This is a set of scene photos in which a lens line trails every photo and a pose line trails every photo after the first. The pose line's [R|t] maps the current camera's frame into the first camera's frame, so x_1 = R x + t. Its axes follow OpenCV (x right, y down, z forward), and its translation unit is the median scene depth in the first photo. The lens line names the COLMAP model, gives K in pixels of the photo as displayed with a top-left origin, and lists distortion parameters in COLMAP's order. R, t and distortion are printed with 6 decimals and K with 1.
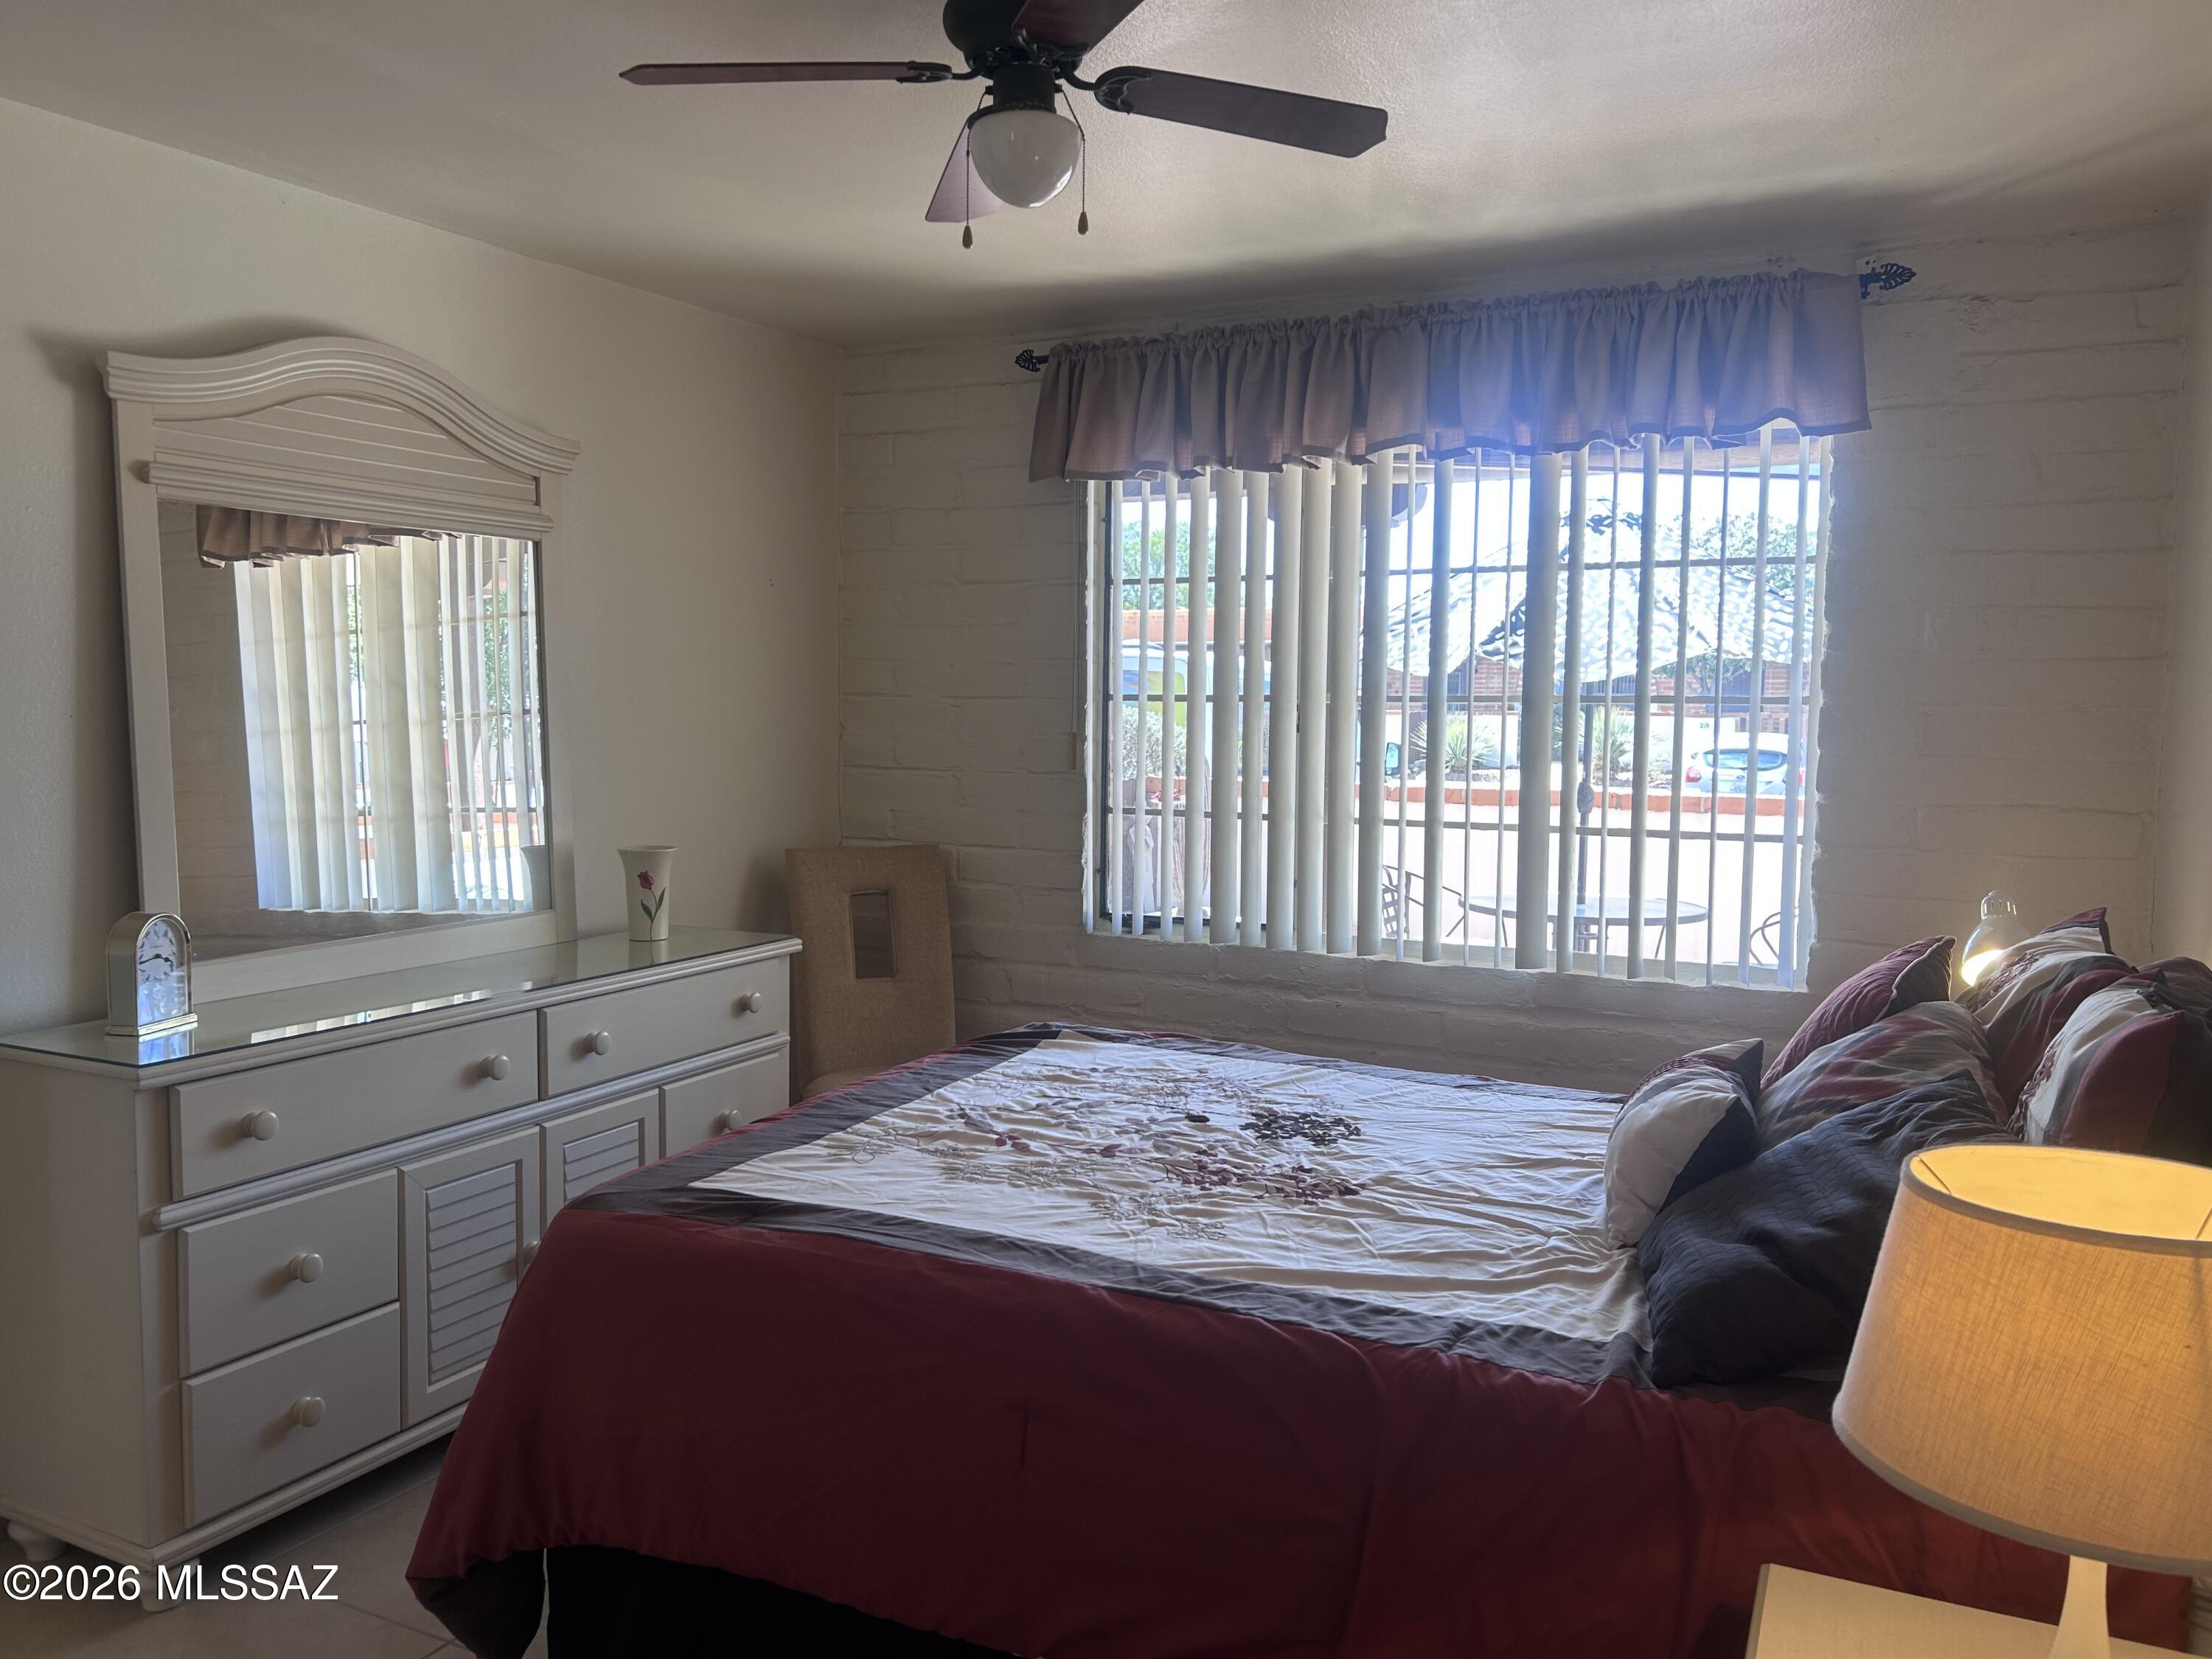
lens RADIAL K [[1650.2, 0, 1106.0], [0, 1650.2, 829.5], [0, 0, 1]] dist [0.054339, -0.070532]
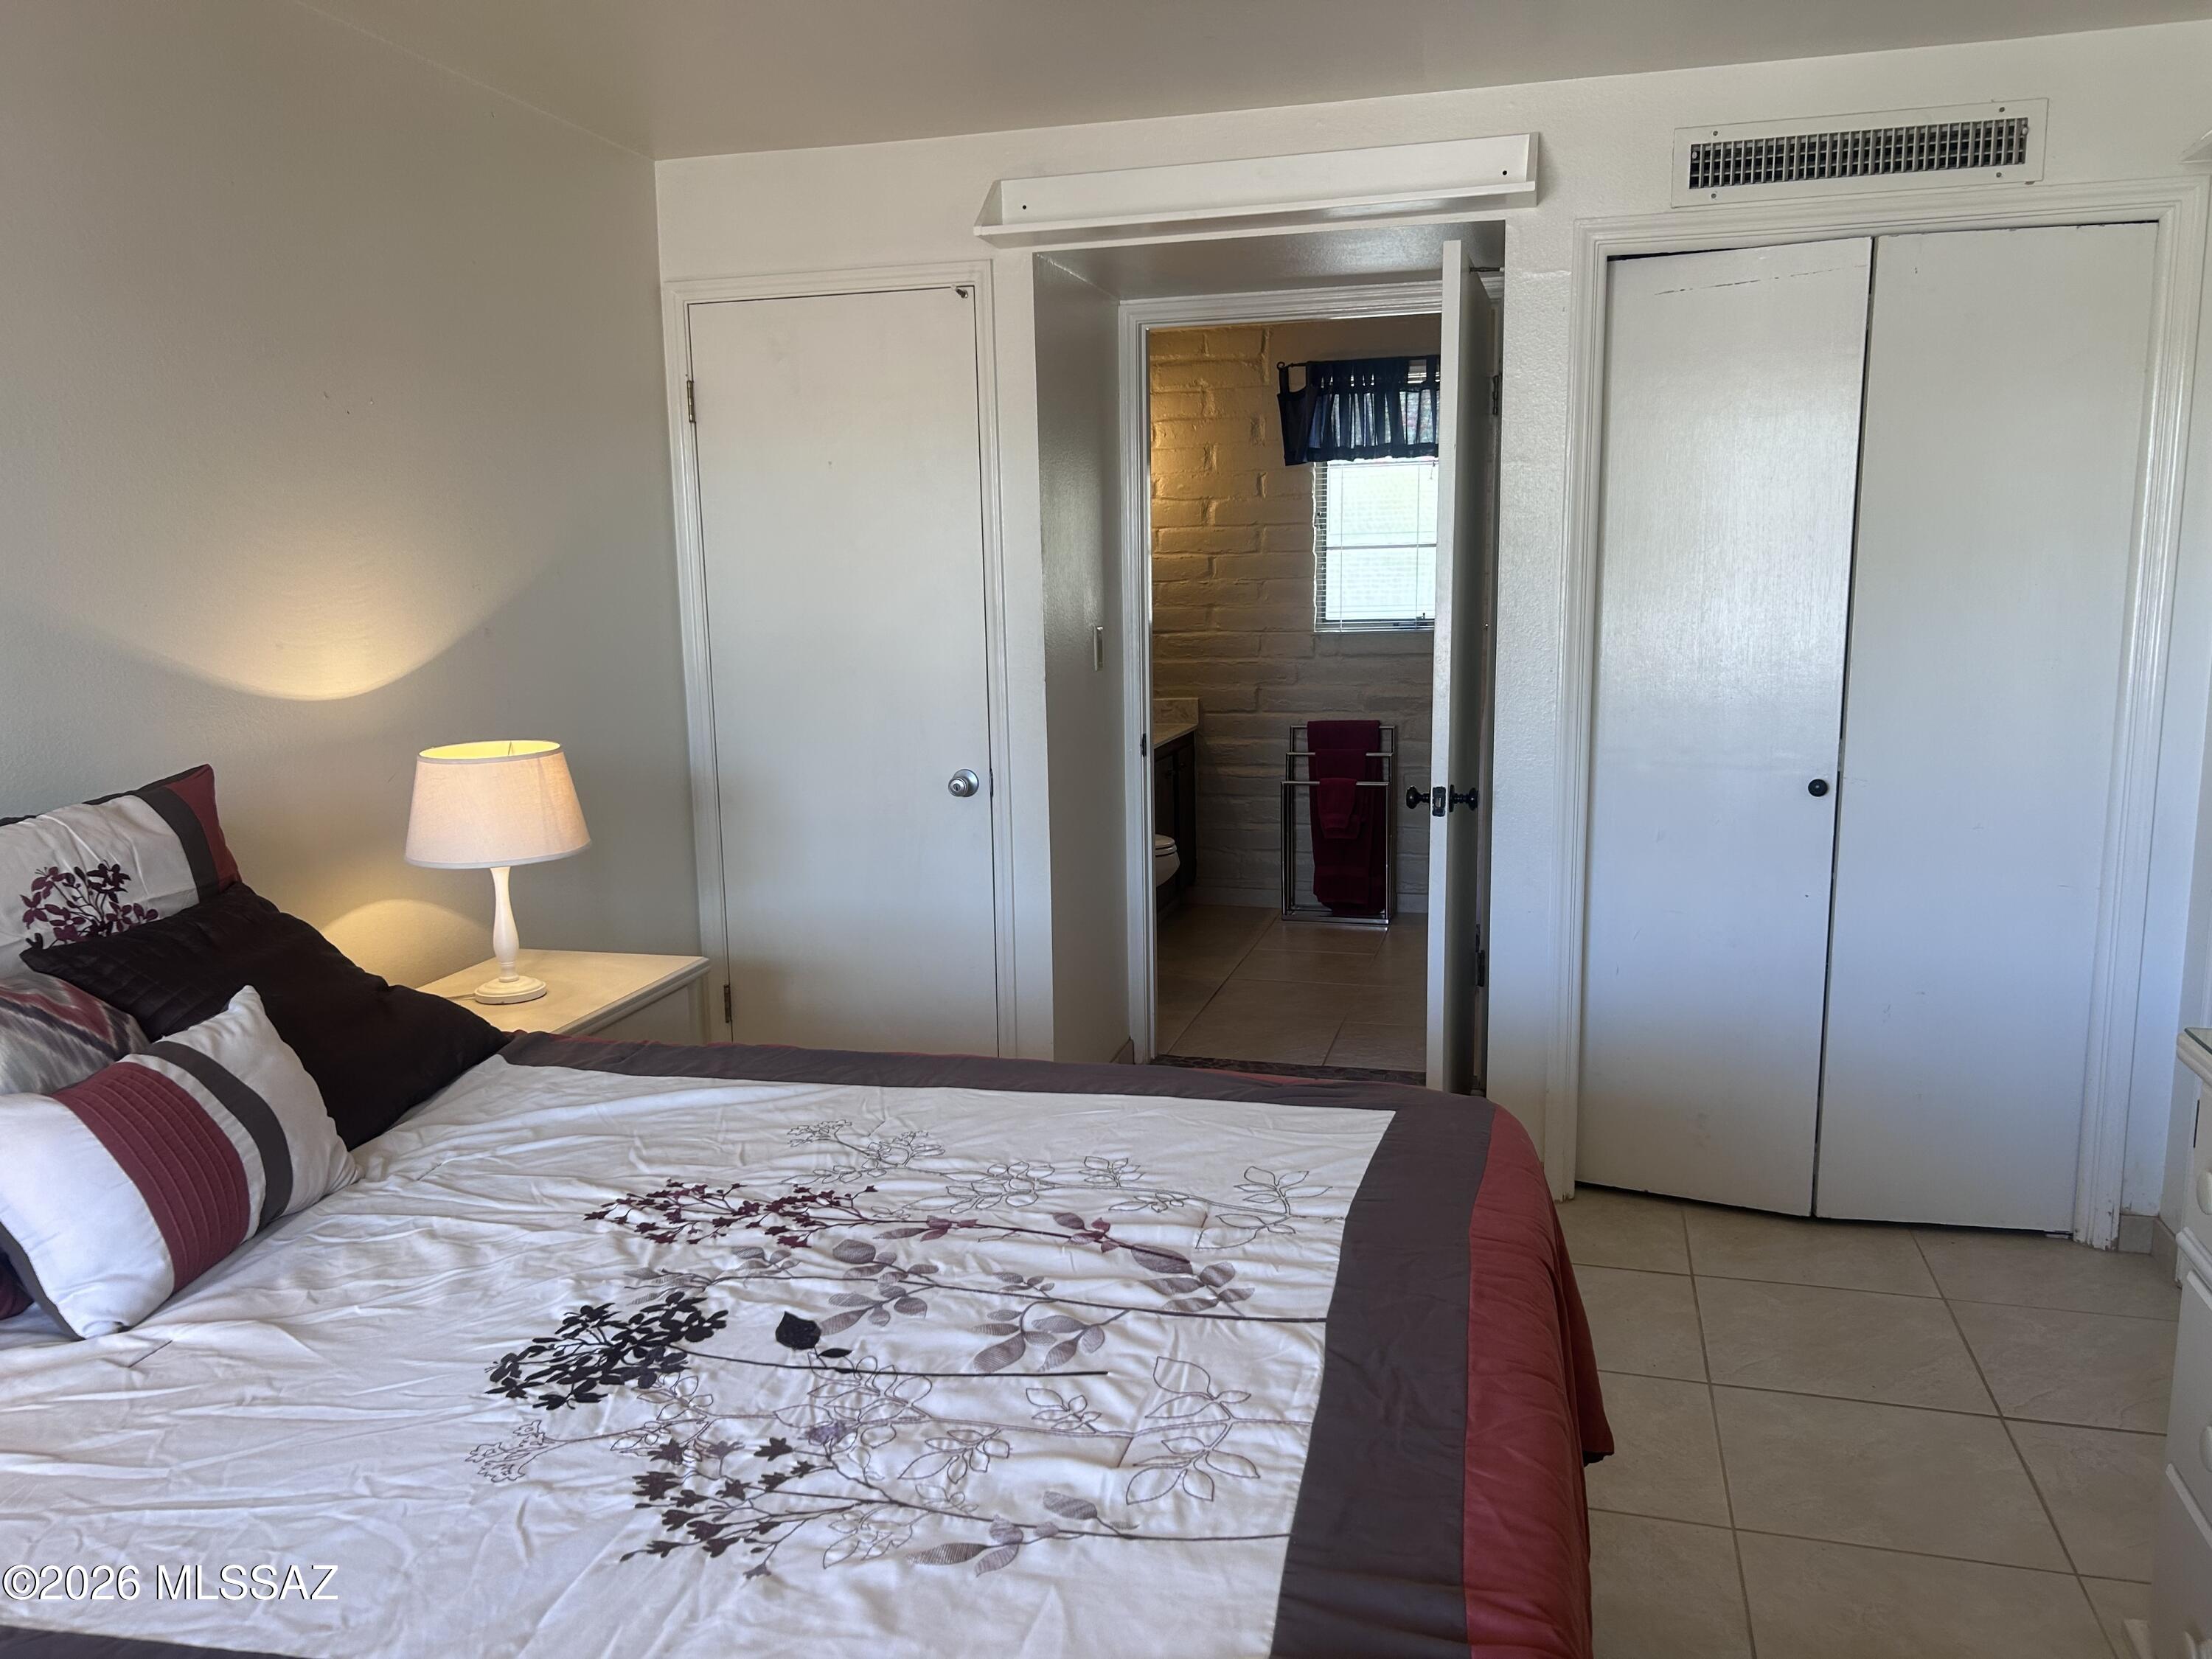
lens RADIAL K [[1650.2, 0, 1106.0], [0, 1650.2, 829.5], [0, 0, 1]] dist [0.054339, -0.070532]
pose [[-0.981999, 0.041114, -0.184355, 0.052420], [-0.003820, 0.971500, 0.237010, -0.125393], [0.188845, 0.233448, -0.953855, 1.594456]]
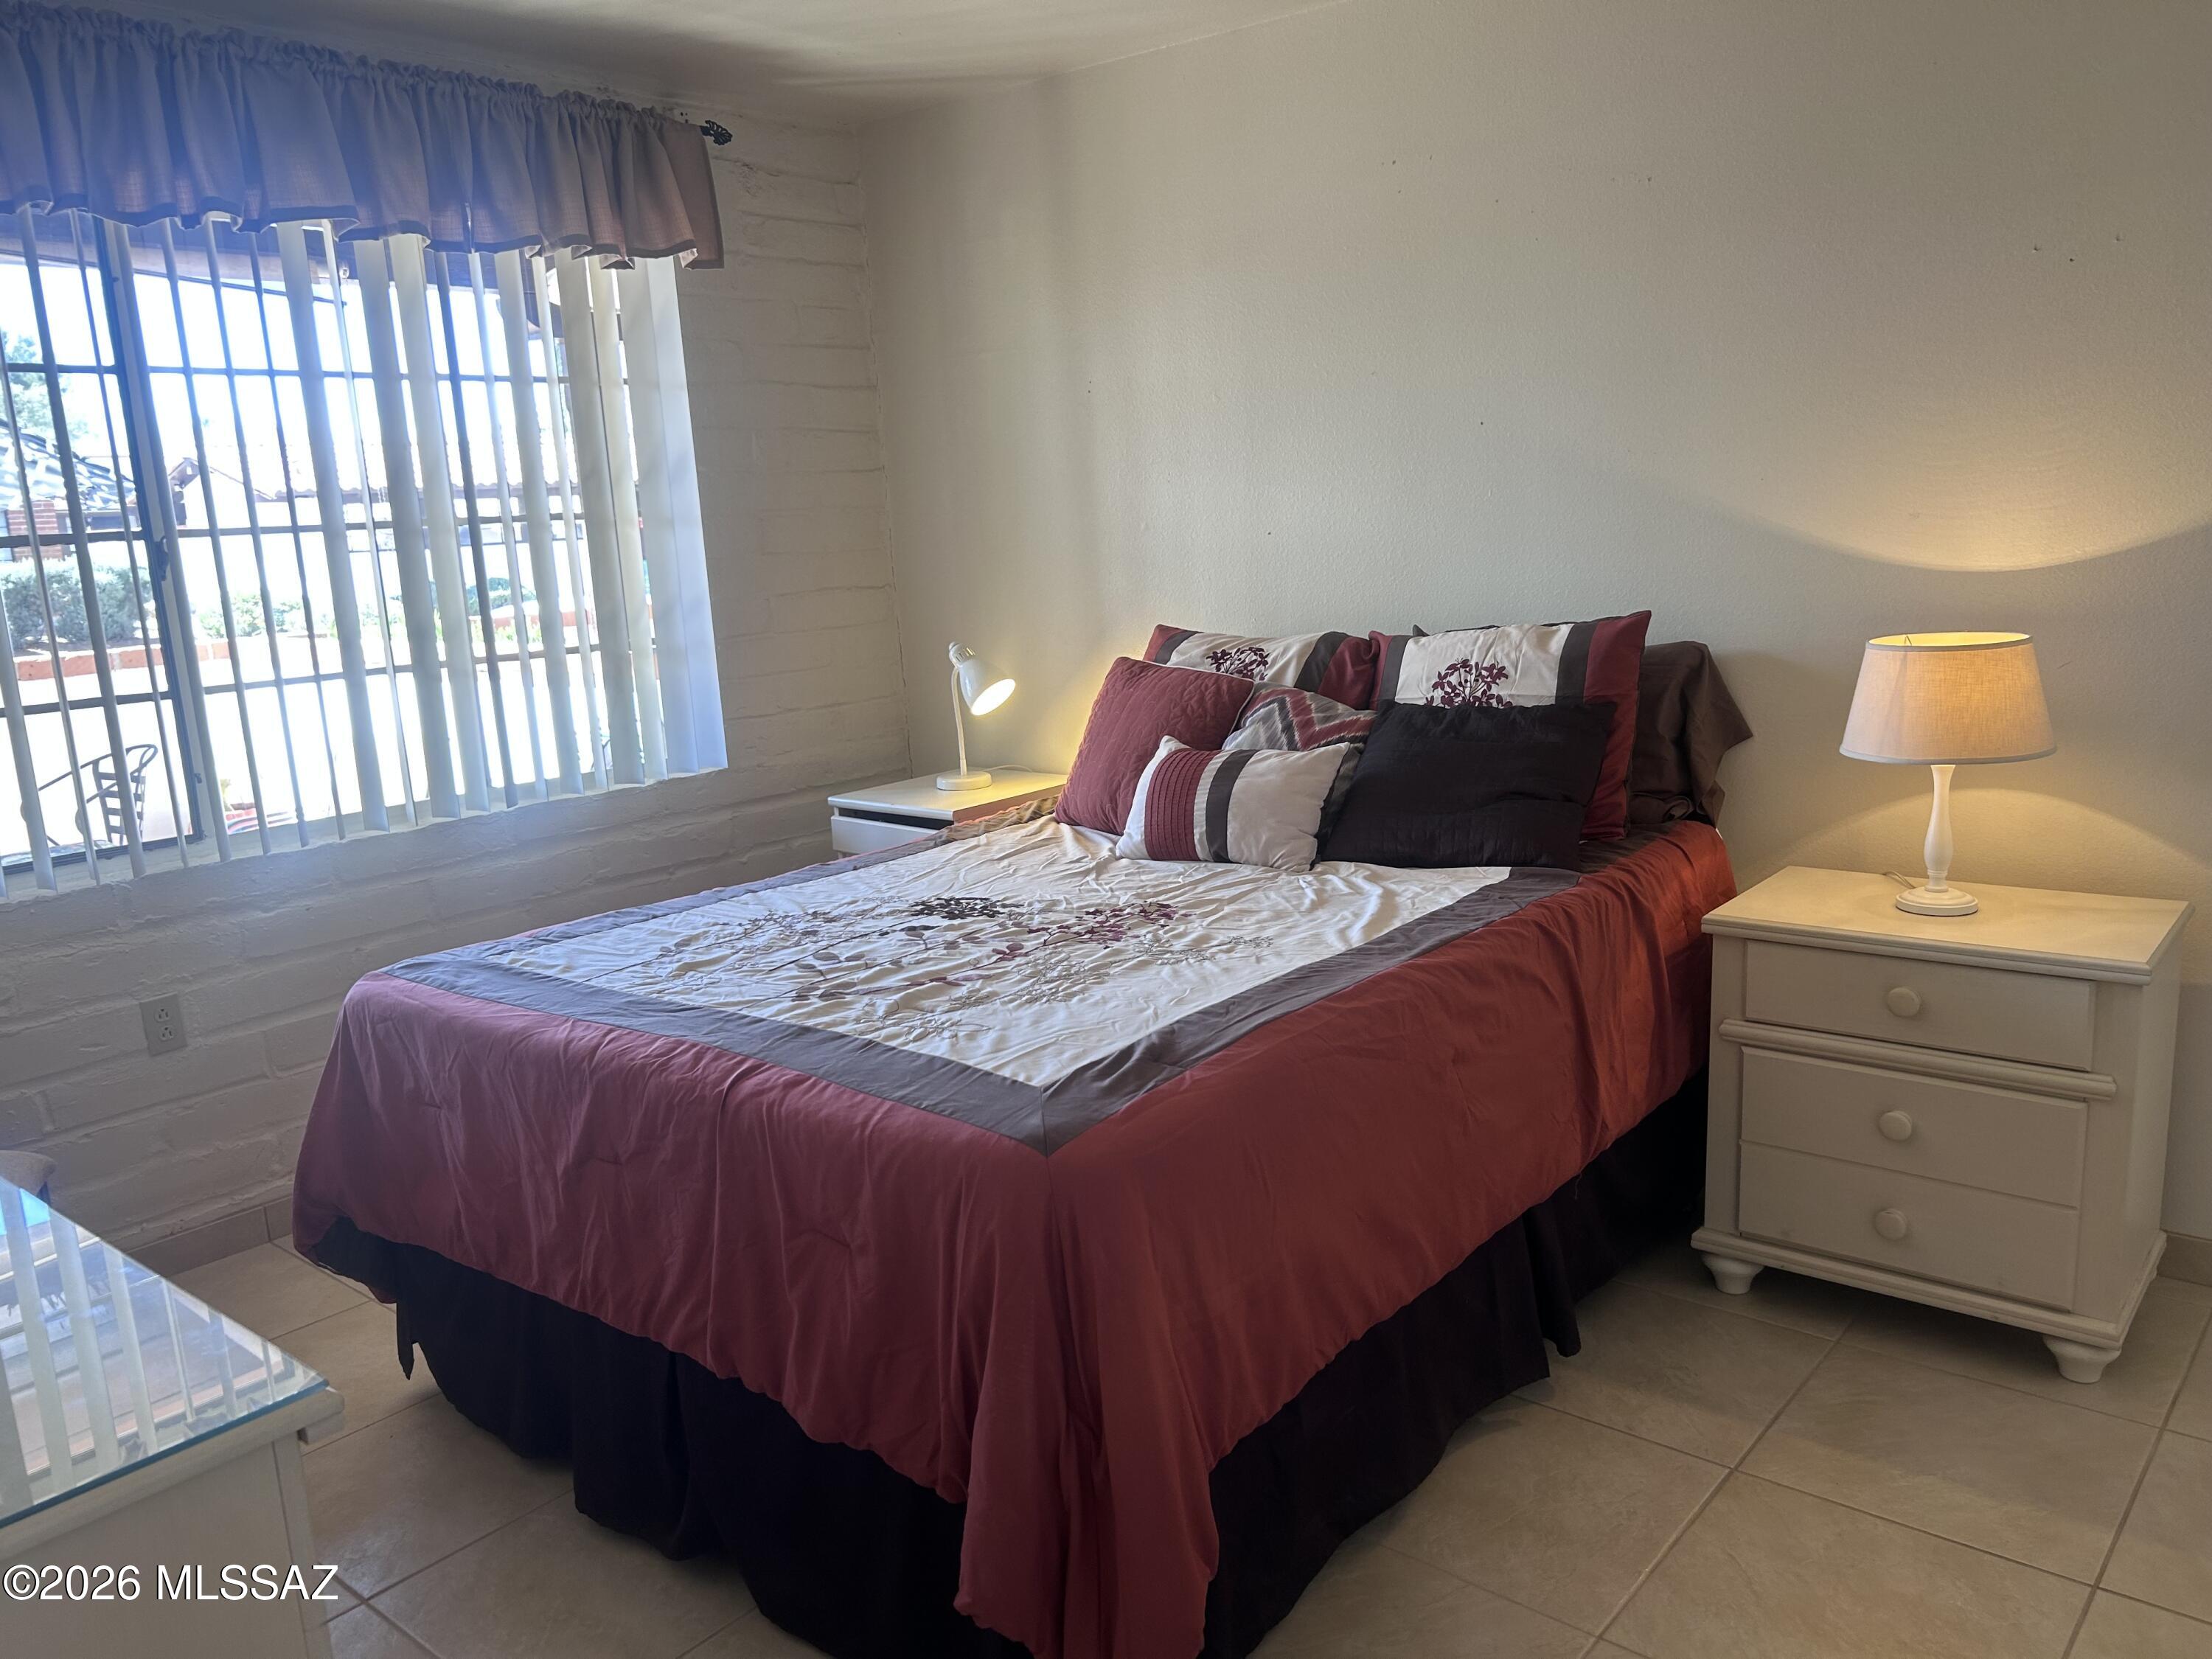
lens RADIAL K [[1650.2, 0, 1106.0], [0, 1650.2, 829.5], [0, 0, 1]] dist [0.054339, -0.070532]
pose [[0.236147, -0.206439, 0.949535, -0.894054], [0.130879, 0.975026, 0.179431, -0.048215], [-0.962863, 0.081902, 0.257268, 0.668407]]
